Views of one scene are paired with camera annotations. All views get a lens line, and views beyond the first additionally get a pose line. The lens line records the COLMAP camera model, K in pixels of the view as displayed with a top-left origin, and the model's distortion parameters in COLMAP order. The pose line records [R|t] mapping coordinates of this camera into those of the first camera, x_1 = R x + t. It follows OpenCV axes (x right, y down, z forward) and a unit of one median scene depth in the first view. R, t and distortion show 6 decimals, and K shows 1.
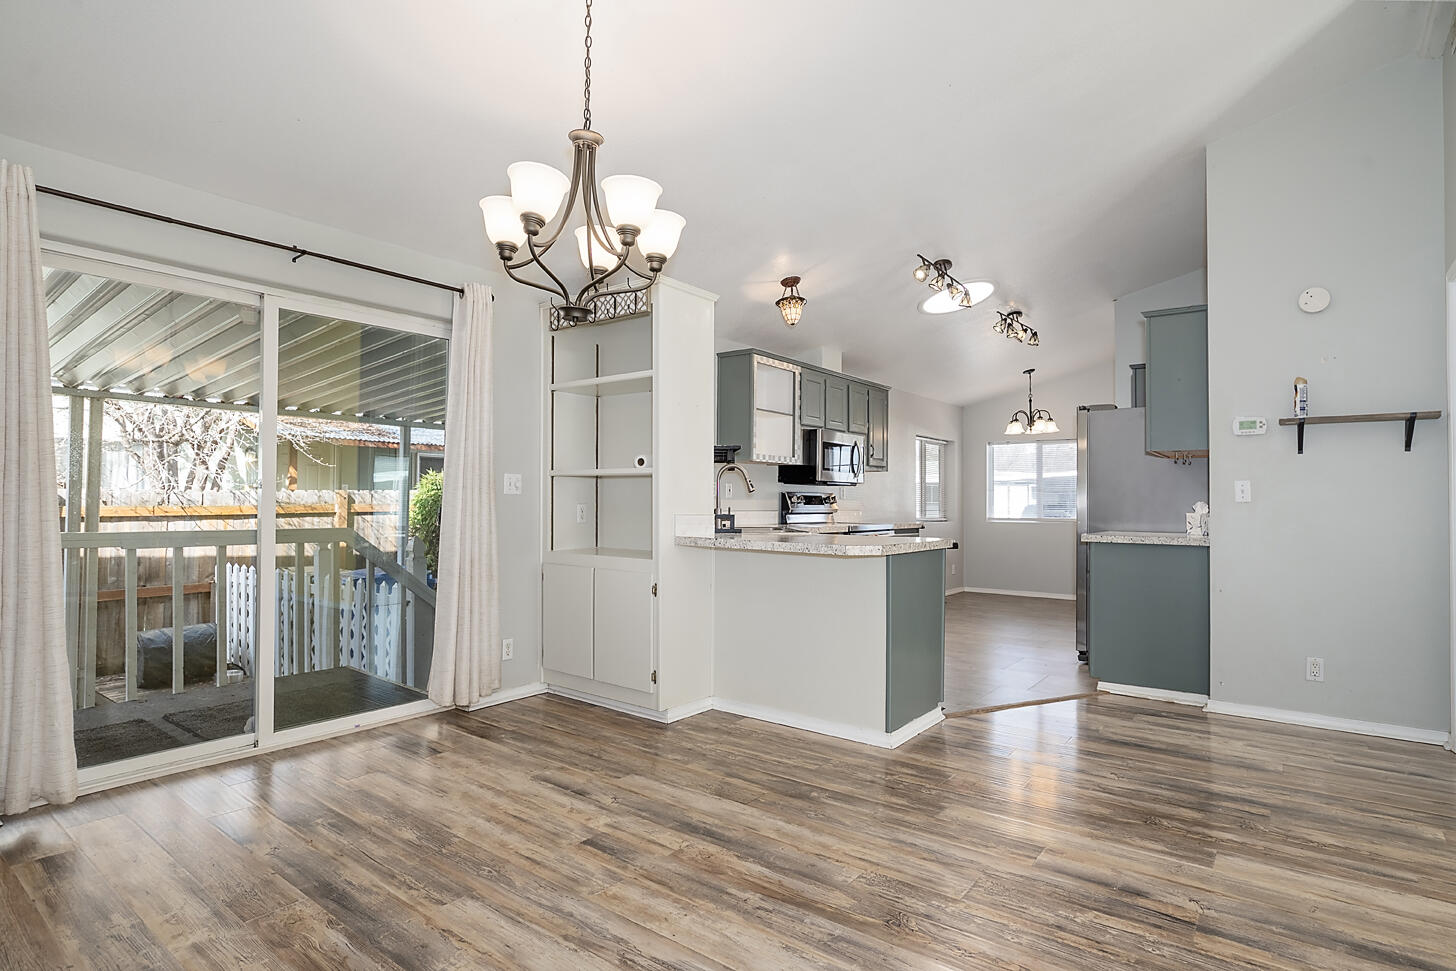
lens RADIAL K [[743.4, 0, 728.0], [0, 743.4, 485.5], [0, 0, 1]] dist [-0.015764, 0.008972]
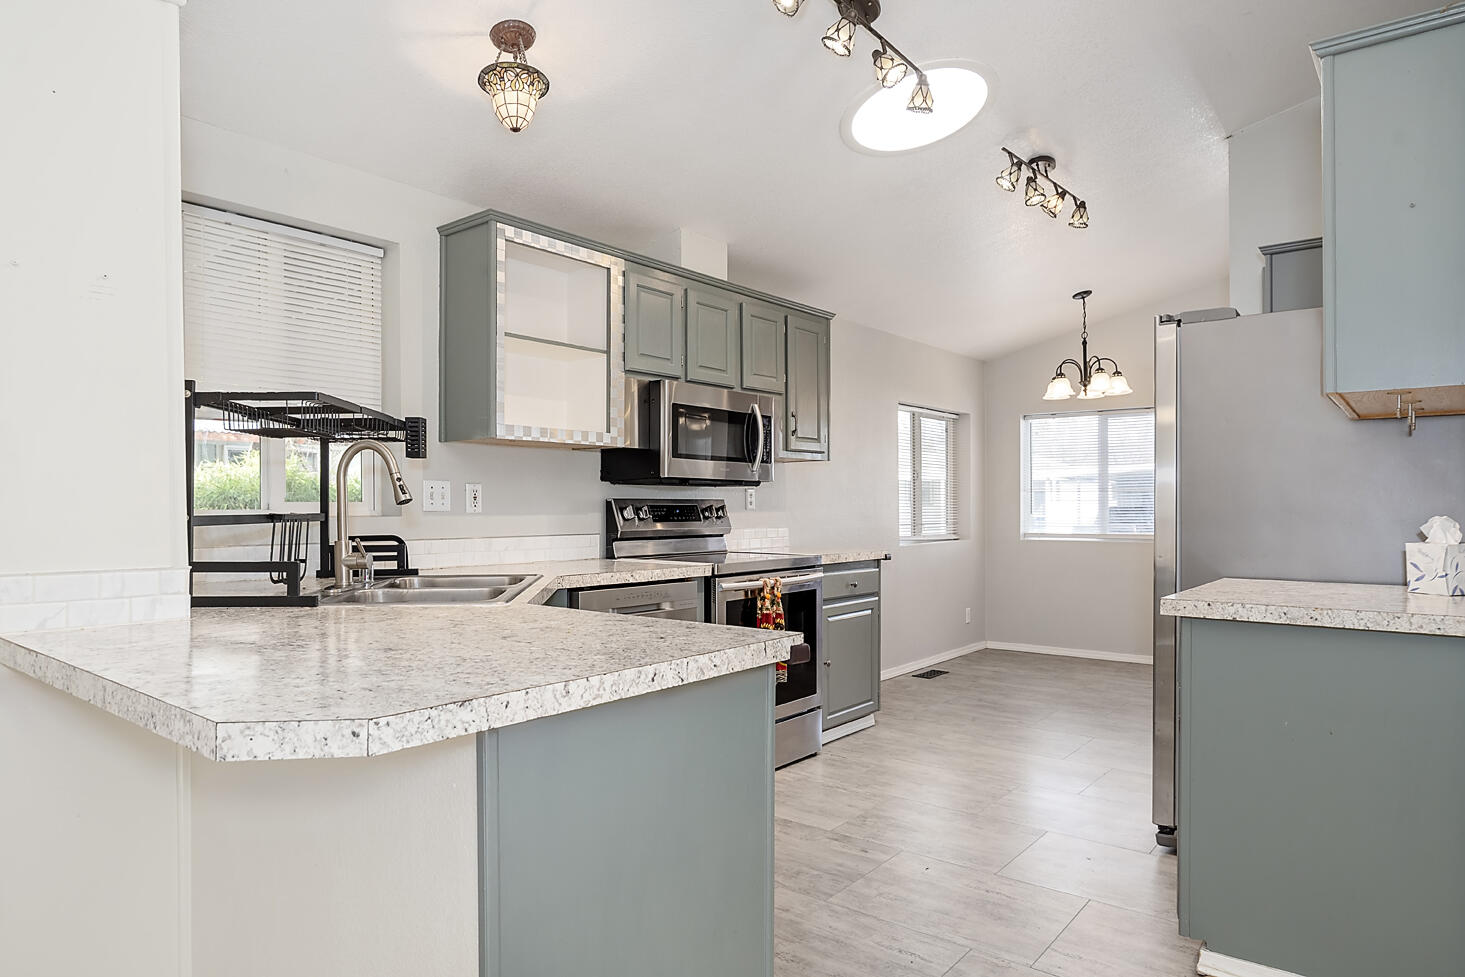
lens RADIAL K [[882.2, 0, 739.5], [0, 882.2, 502.7], [0, 0, 1]] dist [-0.024325, -0.000268]
pose [[0.999859, -0.007306, -0.015140, 0.178988], [0.007608, 0.999772, 0.019966, -0.000778], [0.014990, -0.020078, 0.999686, 0.364196]]
